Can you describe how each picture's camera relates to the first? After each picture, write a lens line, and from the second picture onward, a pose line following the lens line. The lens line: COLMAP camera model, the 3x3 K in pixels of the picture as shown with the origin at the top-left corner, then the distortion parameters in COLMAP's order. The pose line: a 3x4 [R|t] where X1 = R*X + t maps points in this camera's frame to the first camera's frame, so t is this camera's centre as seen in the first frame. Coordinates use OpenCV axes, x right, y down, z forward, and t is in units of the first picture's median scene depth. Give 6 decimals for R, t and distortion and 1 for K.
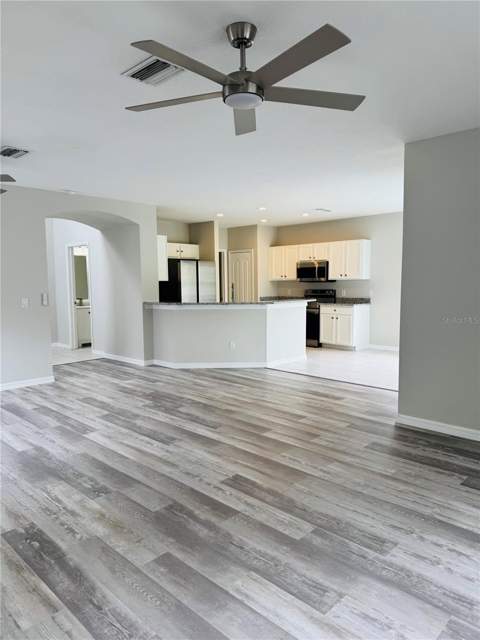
lens RADIAL K [[452.2, 0, 240.0], [0, 452.2, 320.0], [0, 0, 1]] dist [-0.008318, -0.005130]
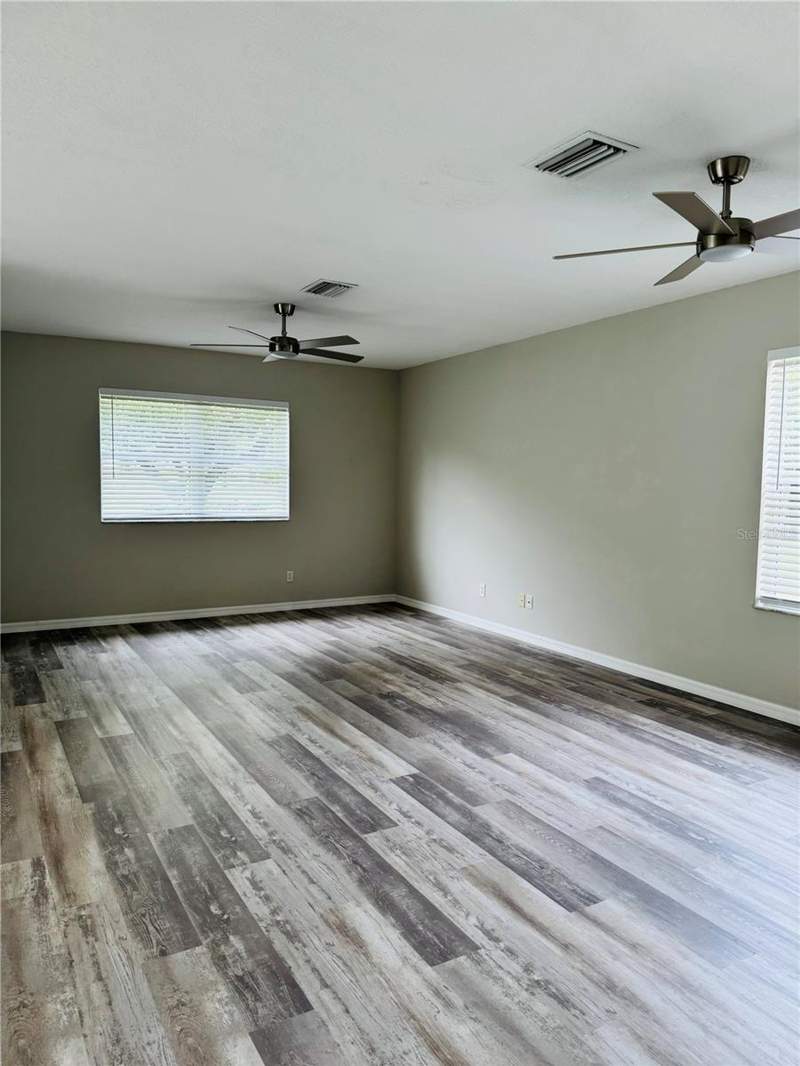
lens RADIAL K [[753.1, 0, 400.0], [0, 753.1, 533.0], [0, 0, 1]] dist [-0.008318, -0.005130]
pose [[-0.961432, -0.028235, 0.273588, -0.599876], [0.016170, 0.987194, 0.158705, -0.175130], [-0.274566, 0.157009, -0.948663, 1.927766]]
